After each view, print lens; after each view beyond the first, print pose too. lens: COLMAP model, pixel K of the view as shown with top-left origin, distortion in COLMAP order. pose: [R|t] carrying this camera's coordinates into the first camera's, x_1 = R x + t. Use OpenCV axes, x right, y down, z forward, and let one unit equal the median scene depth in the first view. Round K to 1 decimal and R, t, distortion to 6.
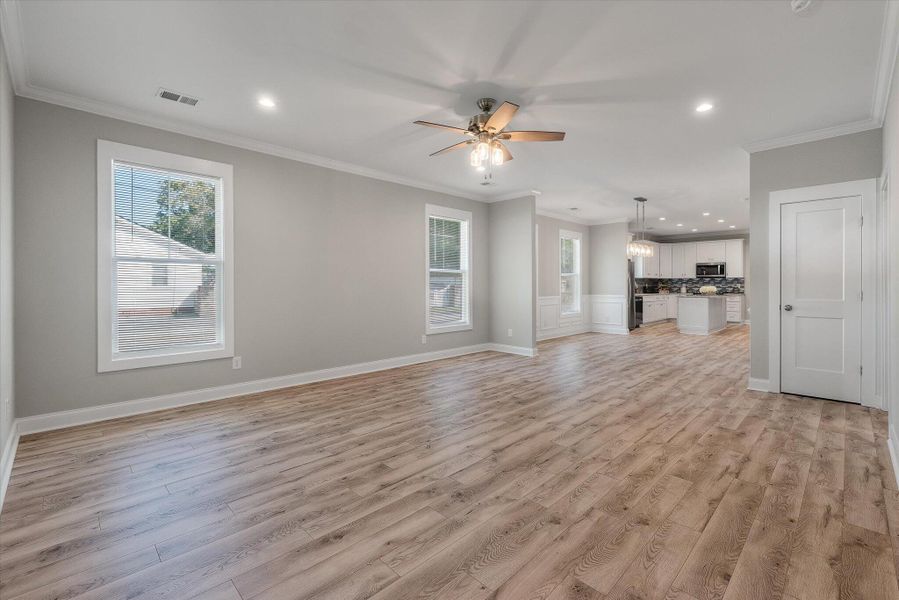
lens RADIAL K [[395.6, 0, 451.1], [0, 395.6, 284.8], [0, 0, 1]] dist [0.002322, -0.001262]
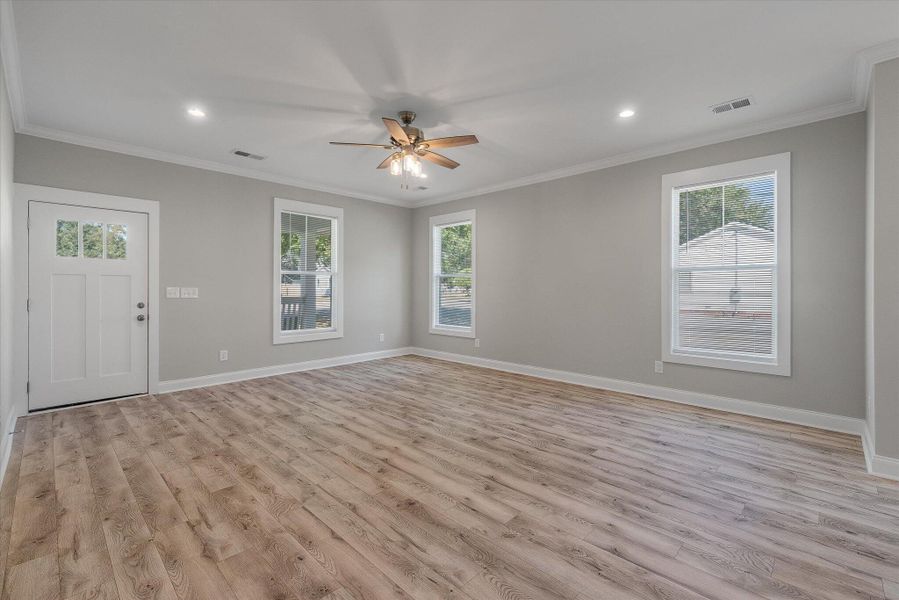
lens RADIAL K [[395.6, 0, 457.6], [0, 395.6, 283.6], [0, 0, 1]] dist [0.002322, -0.001262]
pose [[0.023503, -0.011028, -0.999663, 1.082057], [-0.001208, 0.999938, -0.011060, -0.005217], [0.999723, 0.001467, 0.023488, 1.064077]]
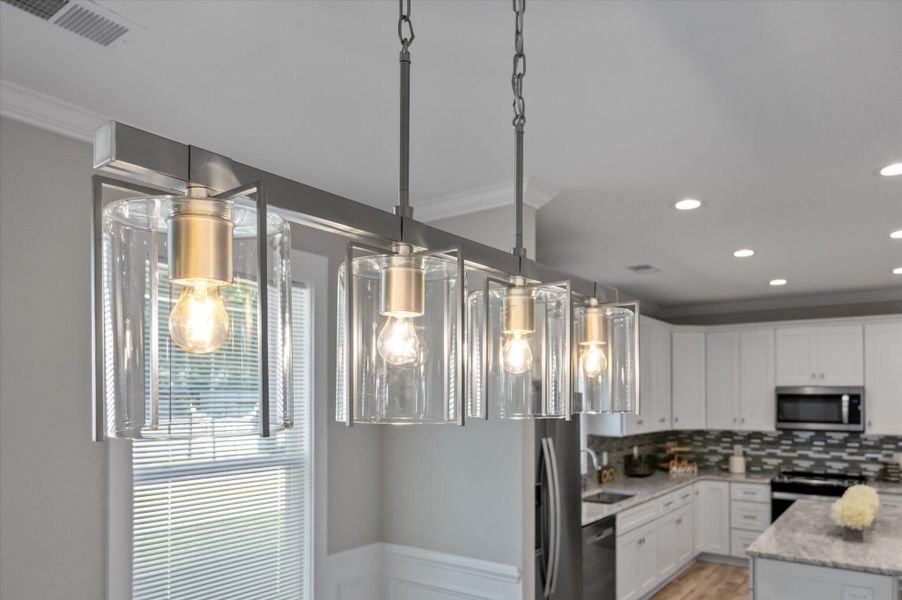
lens RADIAL K [[629.4, 0, 455.0], [0, 629.4, 388.2], [0, 0, 1]] dist [0.001370, -0.000296]
pose [[0.986958, 0.003007, 0.160948, 0.920061], [-0.000982, 0.999919, -0.012659, -0.157865], [-0.160973, 0.012336, 0.986882, 1.780985]]
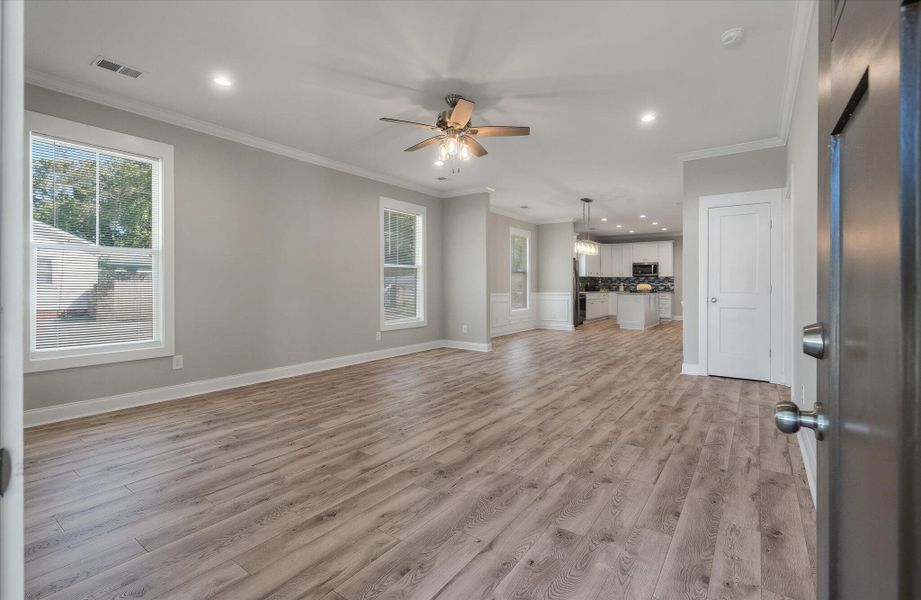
lens RADIAL K [[415.6, 0, 457.4], [0, 415.6, 282.6], [0, 0, 1]] dist [0.001562, -0.000578]
pose [[0.986770, 0.003563, 0.162086, -0.074227], [-0.002453, 0.999972, -0.007049, 0.023027], [-0.162106, 0.006558, 0.986752, -0.060946]]
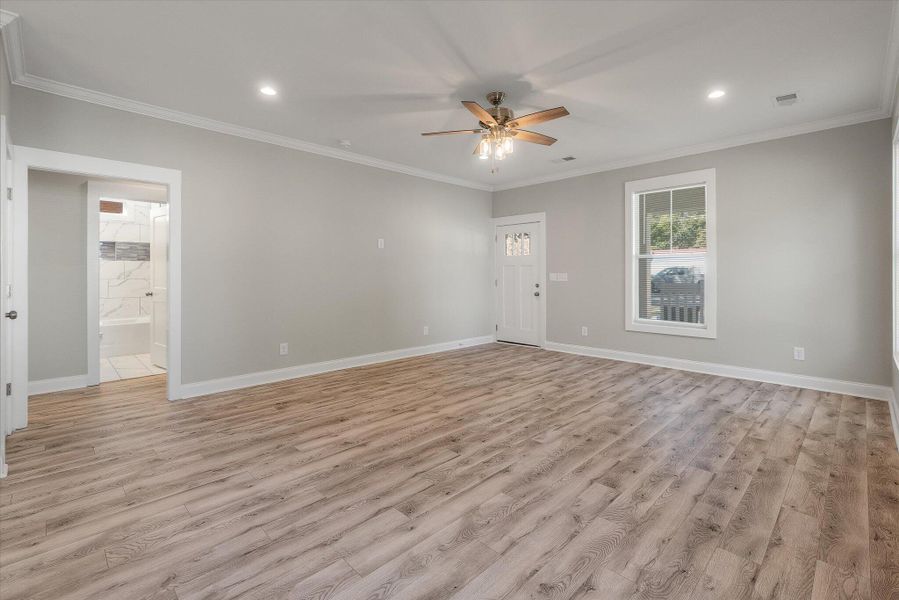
lens RADIAL K [[398.8, 0, 452.9], [0, 398.8, 271.2], [0, 0, 1]] dist [0.004038, -0.001817]
pose [[-0.999999, 0.001322, 0.000800, 0.194792], [0.001318, 0.999988, -0.004699, -0.006948], [-0.000806, -0.004697, -0.999989, 1.934773]]
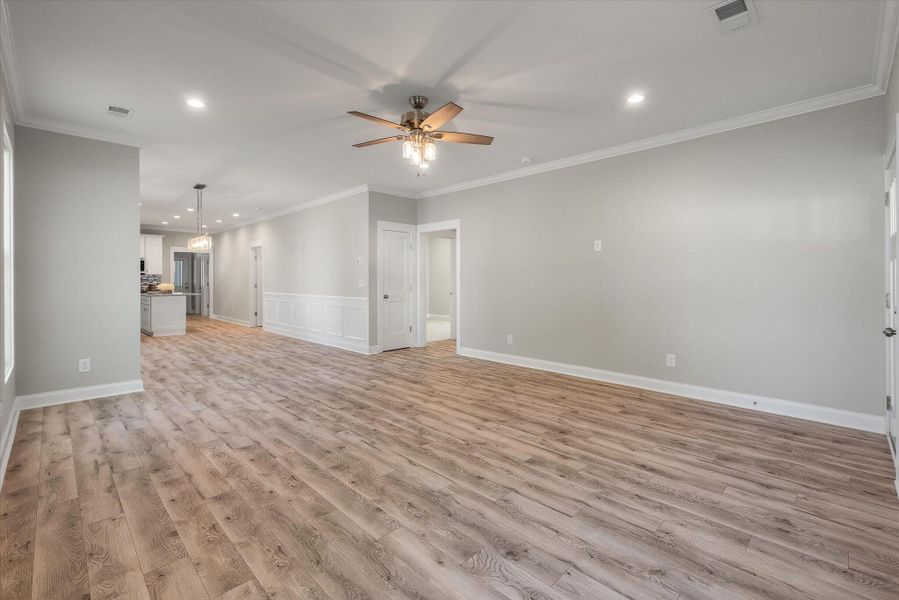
lens RADIAL K [[398.8, 0, 464.6], [0, 398.8, 277.9], [0, 0, 1]] dist [0.004038, -0.001817]
pose [[-0.024856, 0.006909, 0.999667, -0.874619], [0.004107, 0.999968, -0.006808, -0.003701], [-0.999683, 0.003937, -0.024883, 0.872708]]
